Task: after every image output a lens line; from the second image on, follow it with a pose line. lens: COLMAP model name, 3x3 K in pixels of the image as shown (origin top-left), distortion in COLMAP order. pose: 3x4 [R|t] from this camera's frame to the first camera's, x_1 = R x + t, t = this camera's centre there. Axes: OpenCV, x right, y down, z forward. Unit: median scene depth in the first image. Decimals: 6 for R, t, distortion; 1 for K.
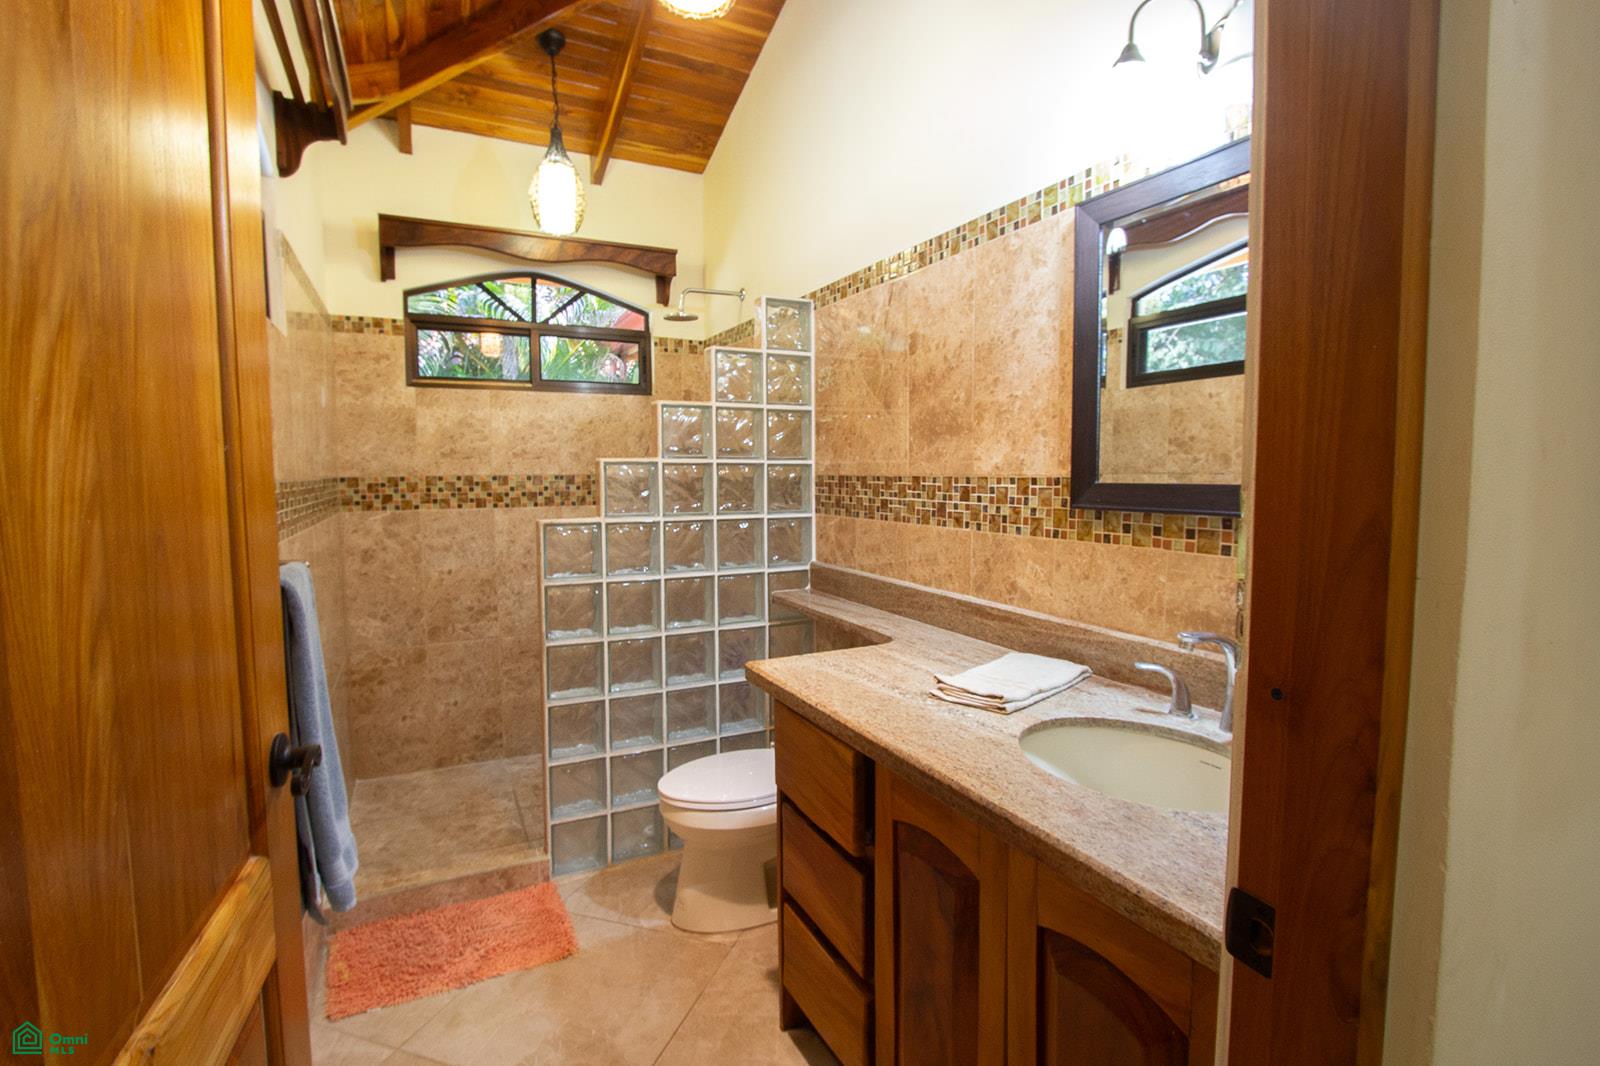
lens RADIAL K [[726.1, 0, 795.9], [0, 726.1, 520.3], [0, 0, 1]] dist [-0.019931, 0.000429]
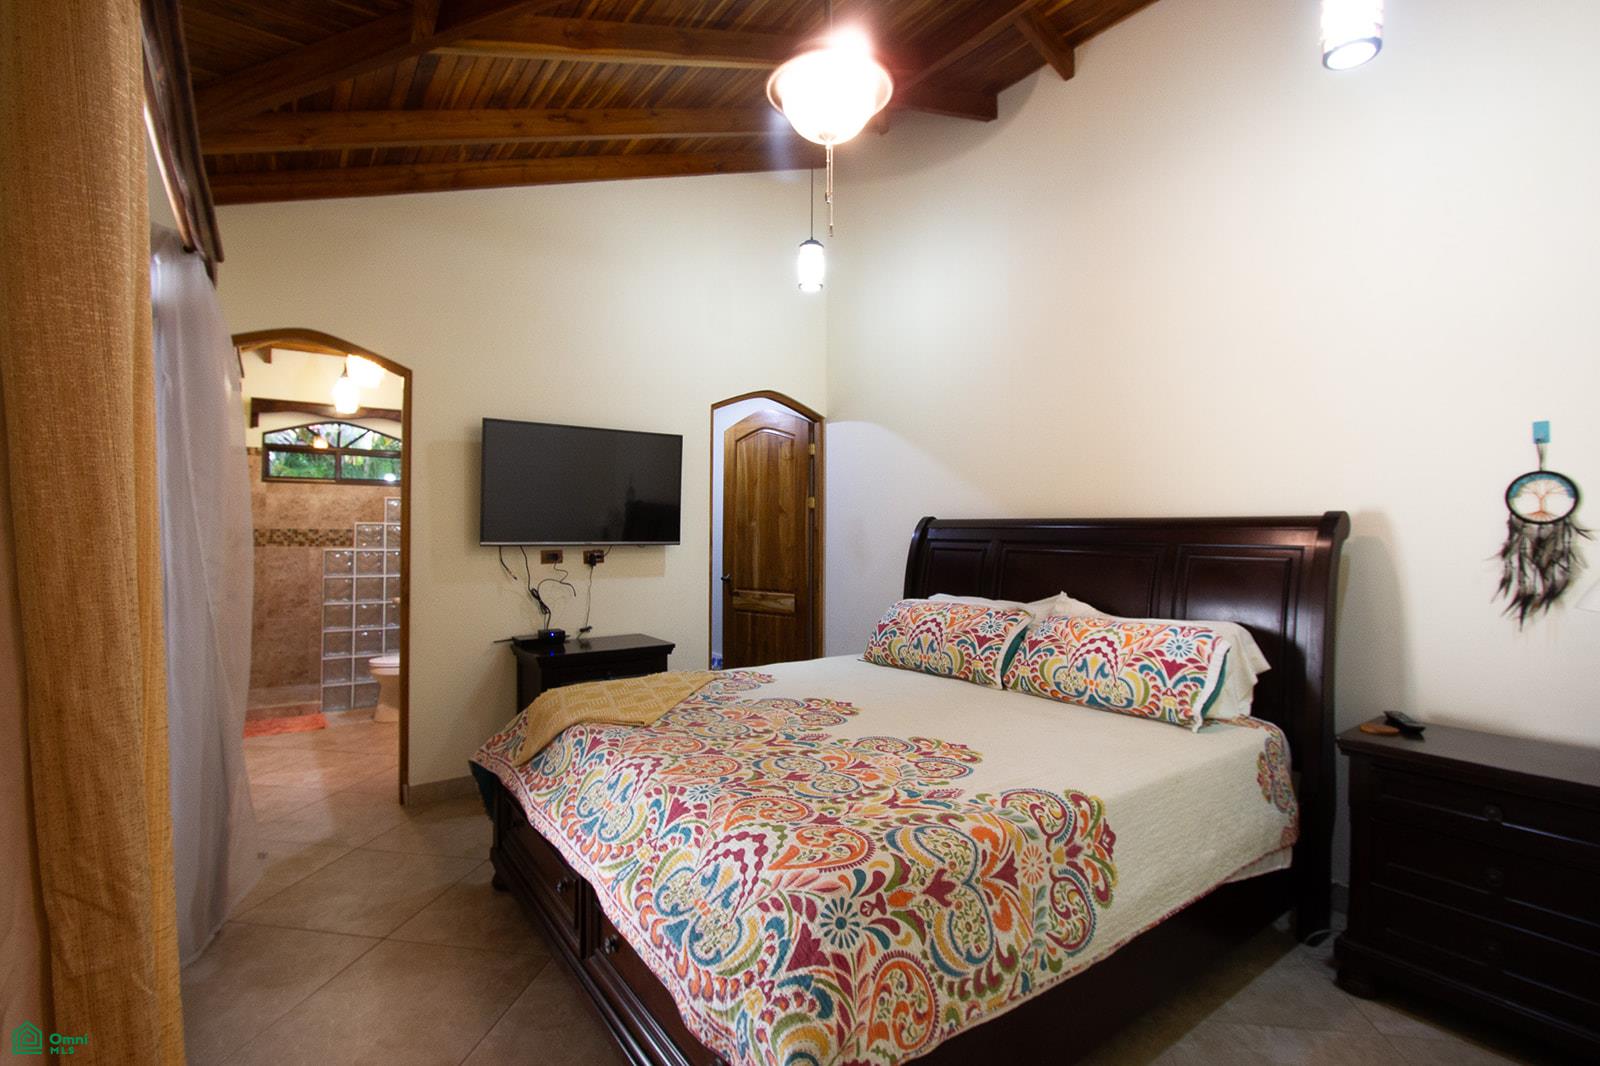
lens RADIAL K [[726.1, 0, 795.9], [0, 726.1, 520.3], [0, 0, 1]] dist [-0.019931, 0.000429]
pose [[0.987588, 0.012319, 0.156583, 0.535898], [-0.000245, 0.997039, -0.076901, 0.058441], [-0.157067, 0.075909, 0.984666, -1.038985]]
